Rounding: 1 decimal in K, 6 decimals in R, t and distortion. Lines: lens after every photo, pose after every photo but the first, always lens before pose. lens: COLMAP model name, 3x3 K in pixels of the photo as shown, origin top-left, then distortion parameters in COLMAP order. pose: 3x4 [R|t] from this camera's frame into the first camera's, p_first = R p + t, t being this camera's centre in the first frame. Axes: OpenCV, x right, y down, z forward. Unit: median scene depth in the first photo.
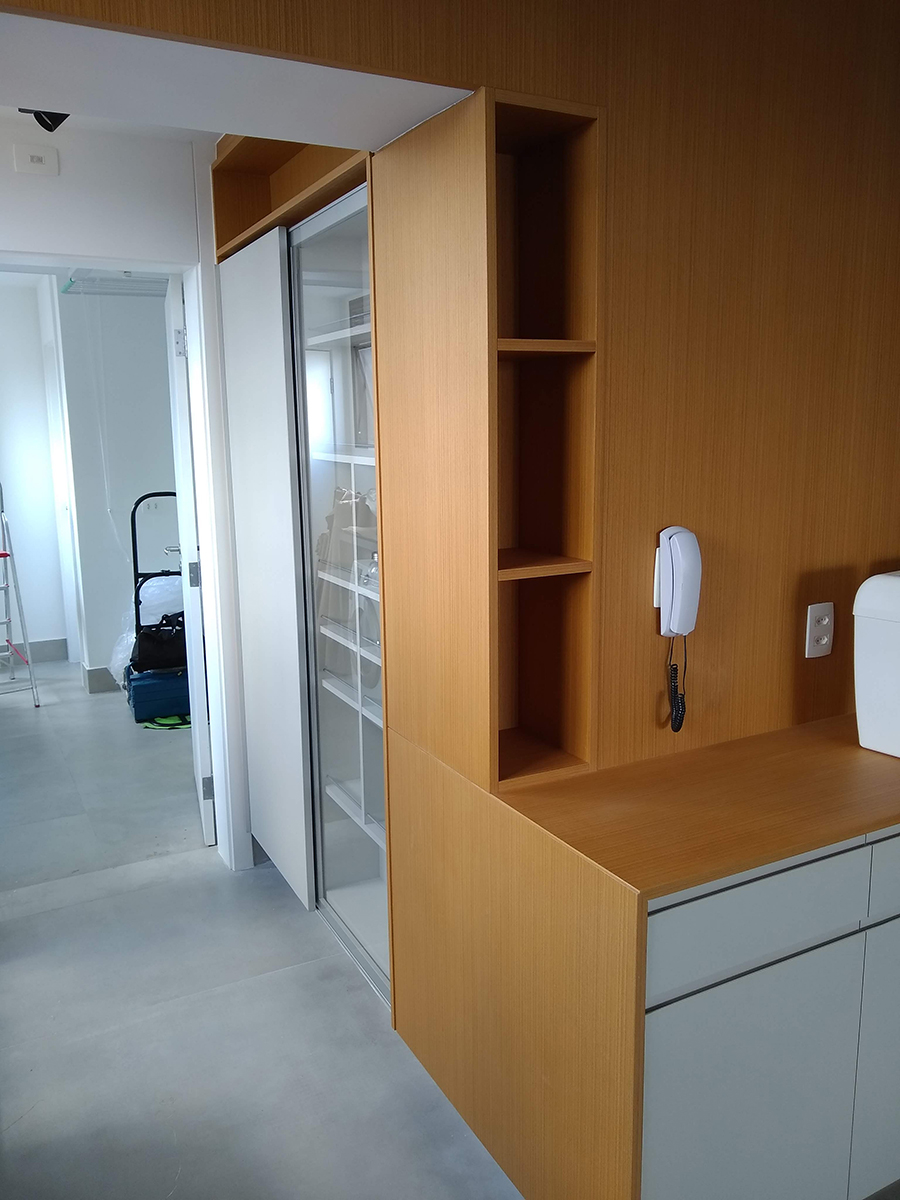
lens RADIAL K [[940.5, 0, 445.1], [0, 940.5, 600.6], [0, 0, 1]] dist [0.000489, -0.004356]
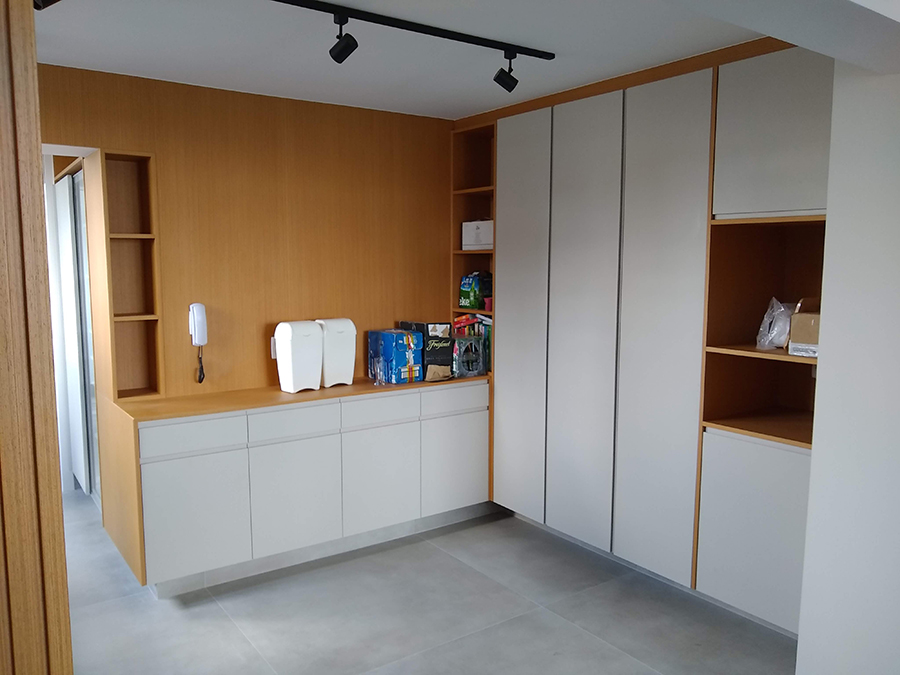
lens RADIAL K [[705.4, 0, 450.0], [0, 705.4, 337.5], [0, 0, 1]] dist [0.000489, -0.004356]
pose [[0.989948, -0.005532, 0.141325, 0.650474], [0.016109, 0.997143, -0.073802, 0.169261], [-0.140513, 0.075337, 0.987208, -1.015304]]
